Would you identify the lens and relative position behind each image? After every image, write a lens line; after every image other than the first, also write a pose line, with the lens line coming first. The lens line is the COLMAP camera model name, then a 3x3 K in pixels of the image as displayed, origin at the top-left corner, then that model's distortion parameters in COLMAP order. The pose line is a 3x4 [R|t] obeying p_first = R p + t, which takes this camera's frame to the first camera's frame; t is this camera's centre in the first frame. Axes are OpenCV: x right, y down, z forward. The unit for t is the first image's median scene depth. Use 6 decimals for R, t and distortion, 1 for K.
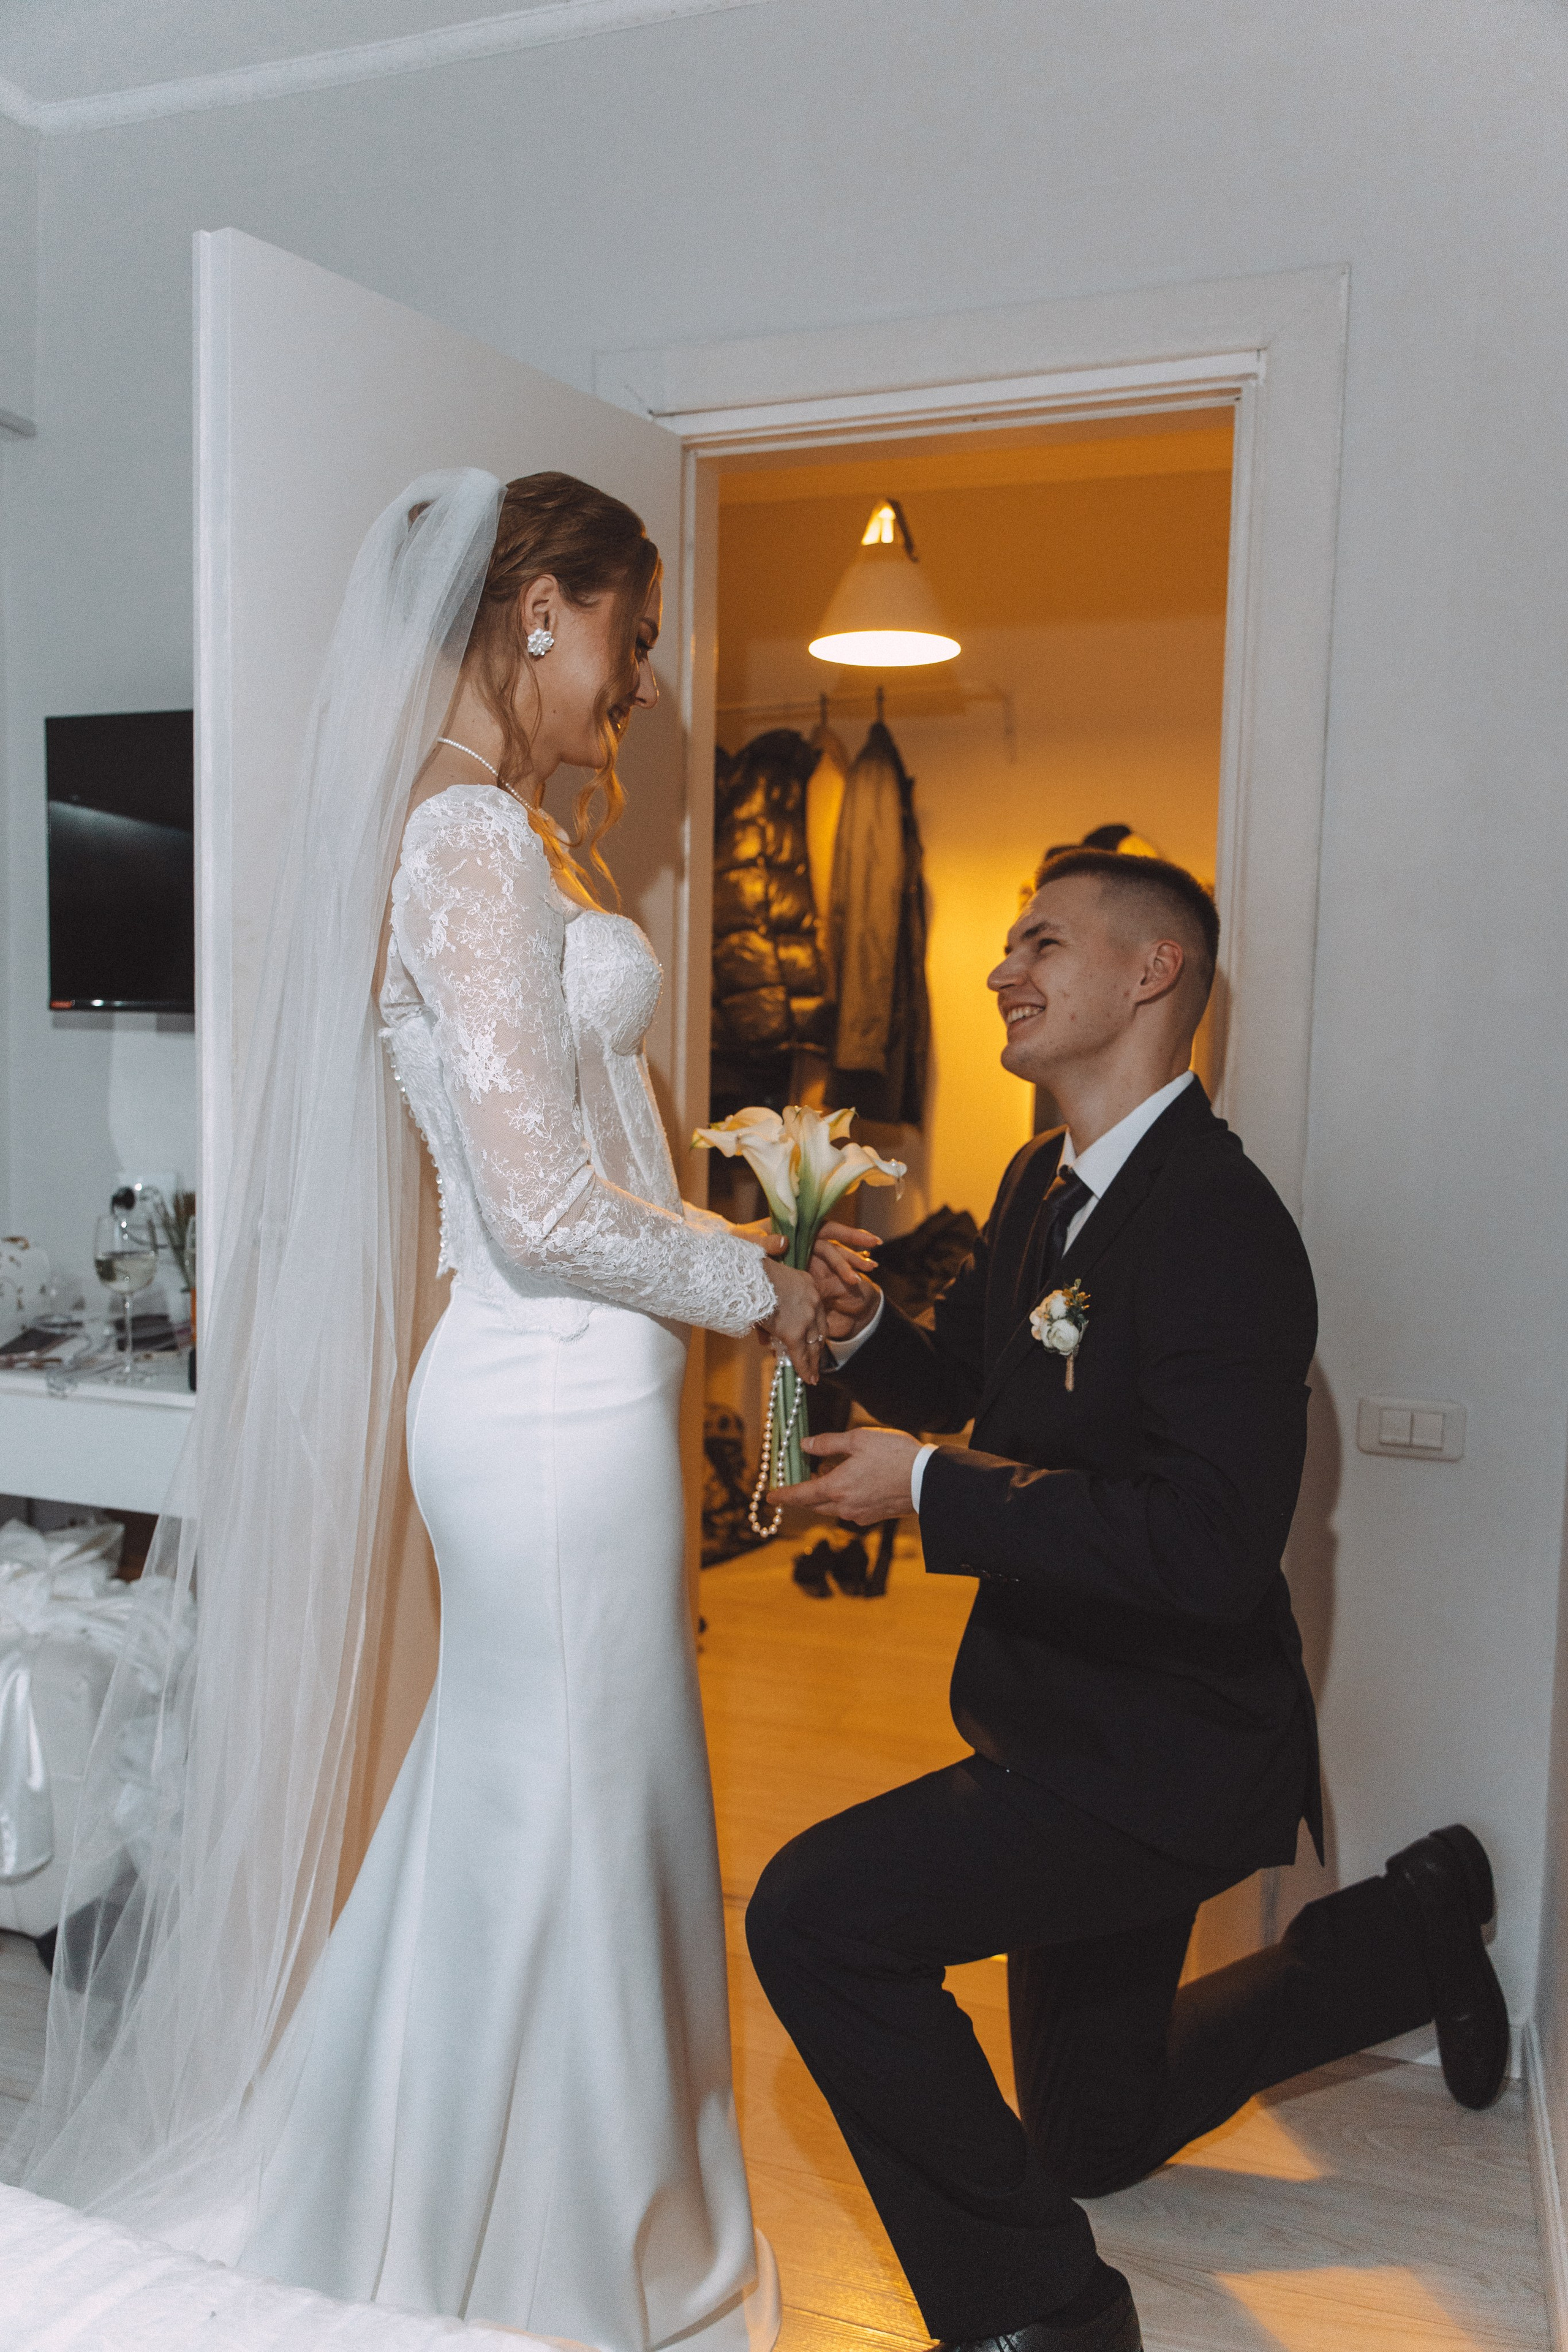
lens RADIAL K [[1806.7, 0, 779.4], [0, 1806.7, 1190.2], [0, 0, 1]] dist [0.001996, -0.002645]
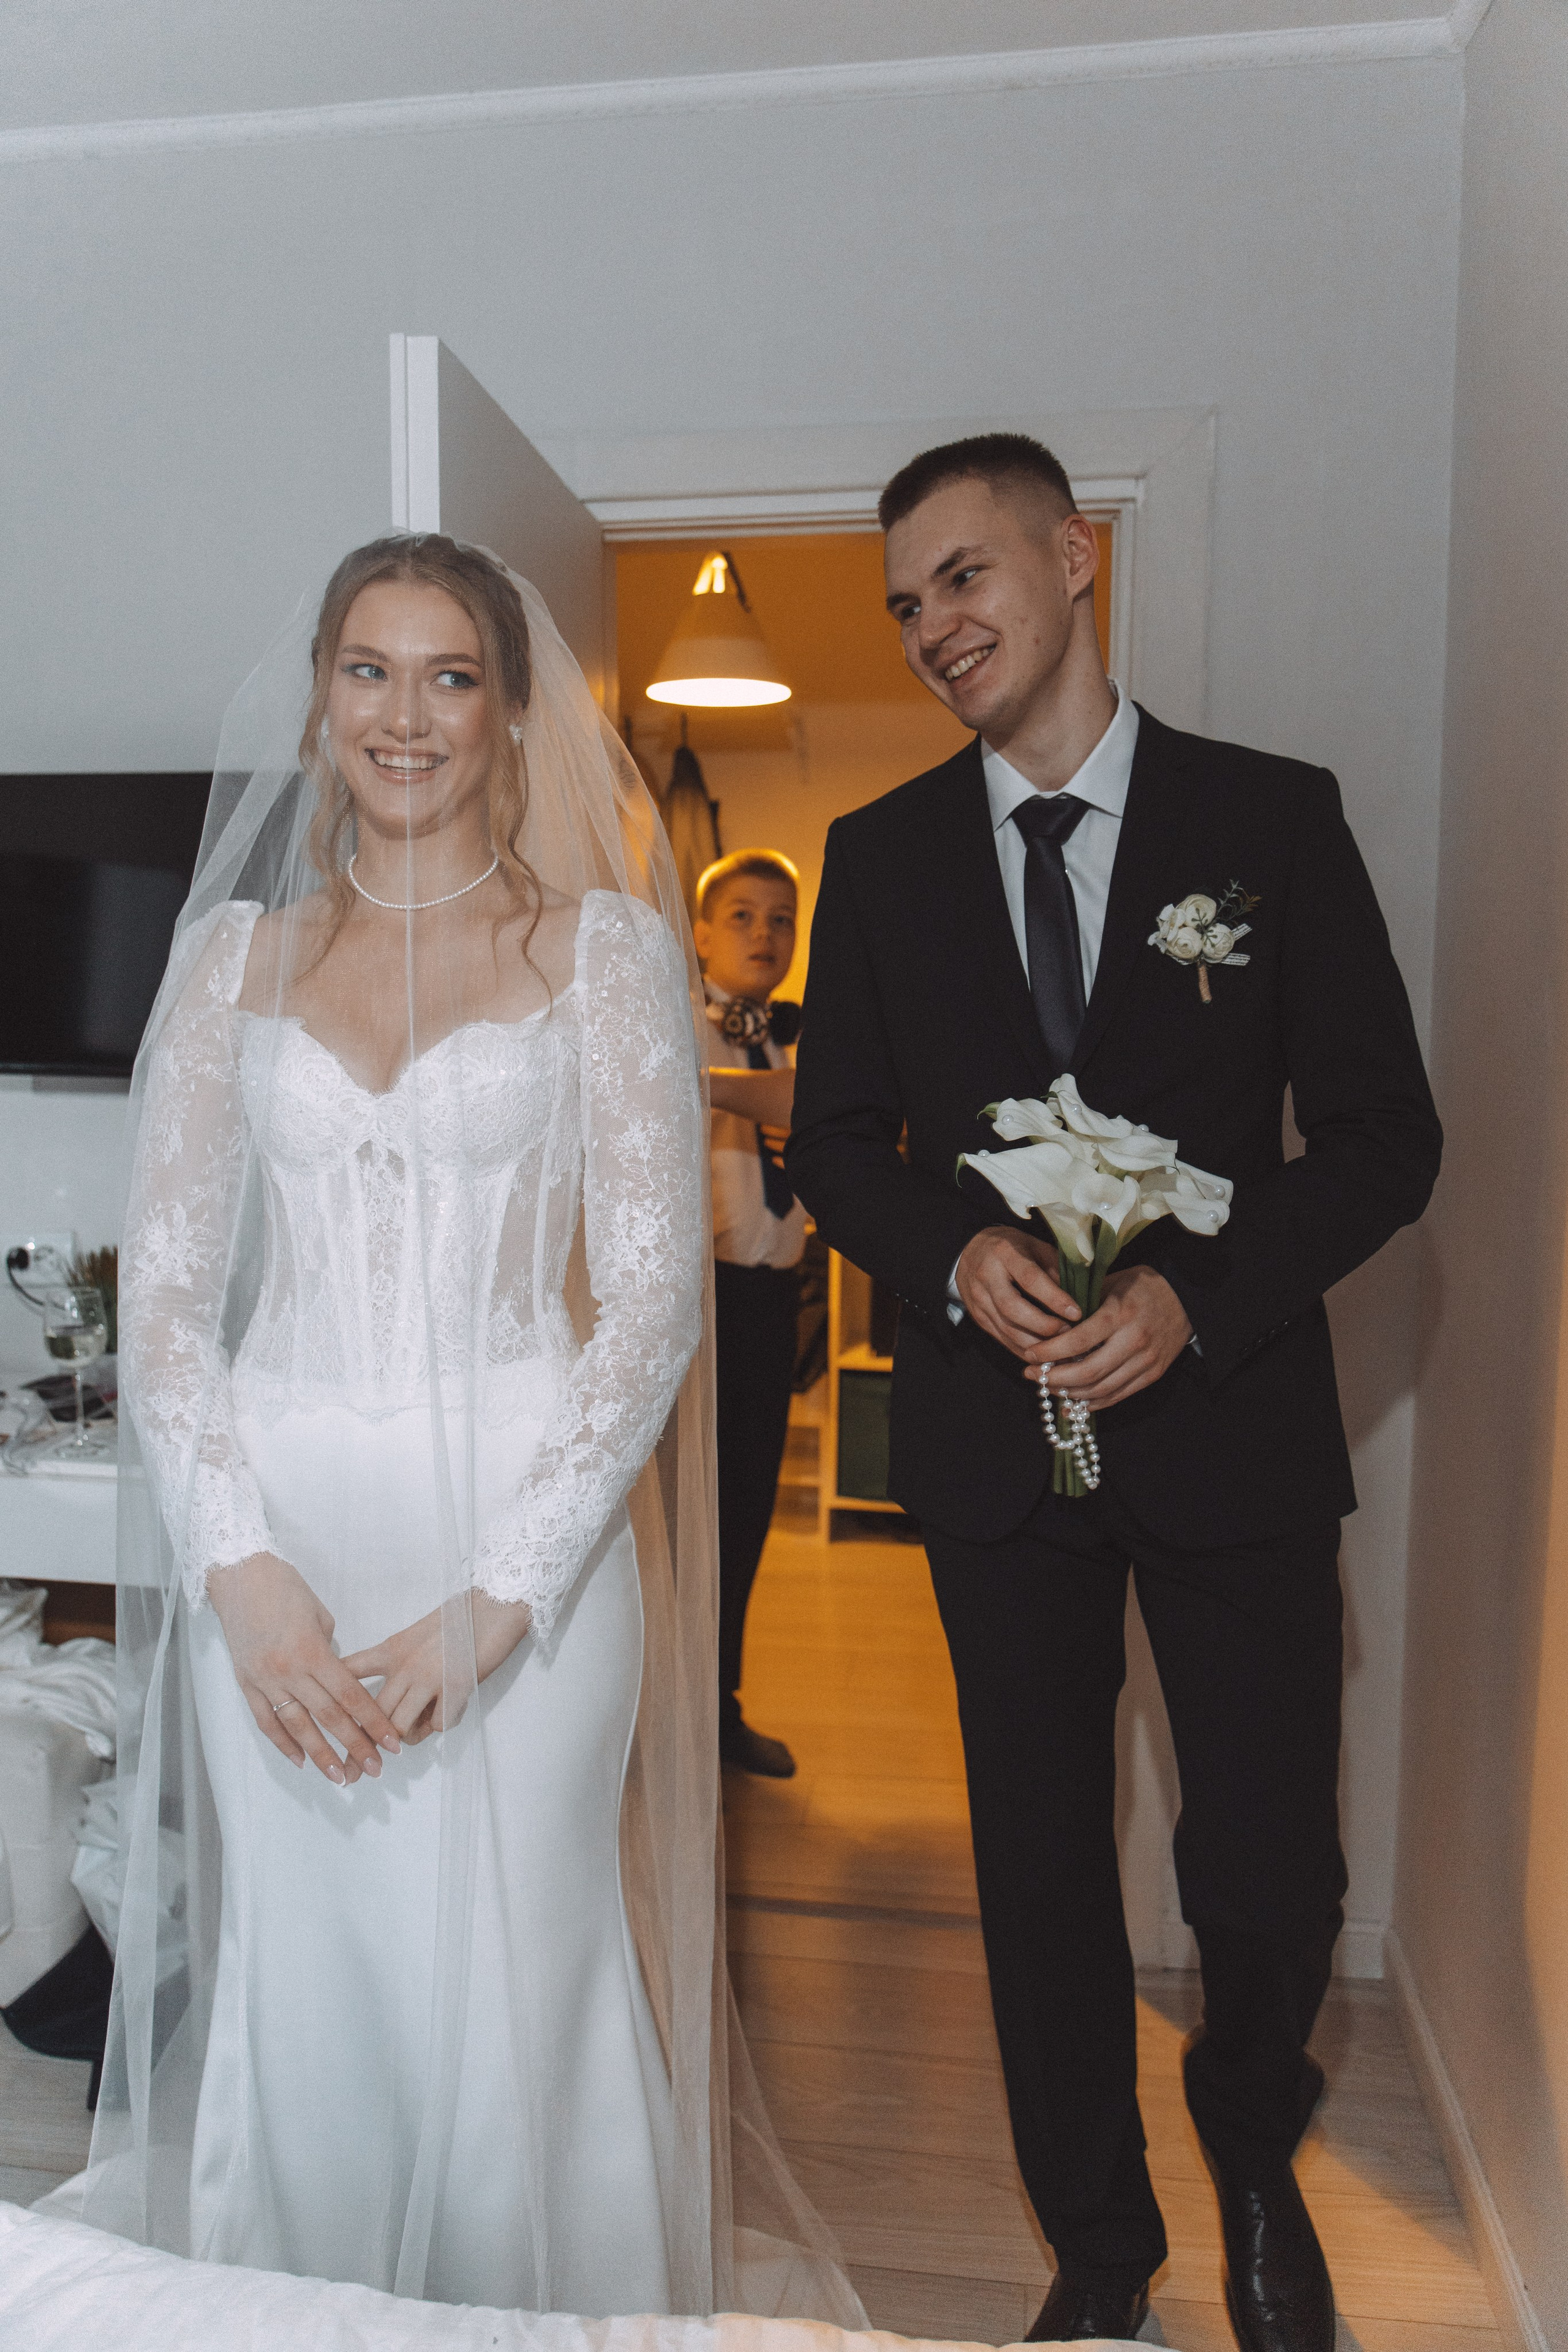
lens RADIAL K [[1806.7, 0, 779.4], [0, 1806.7, 1190.2], [0, 0, 1]] dist [0.001996, -0.002645]
pose [[0.982106, -0.033817, 0.185268, -0.148362], [0.028746, 0.999137, 0.029991, -0.056008], [-0.186122, -0.024129, 0.982230, -0.055515]]
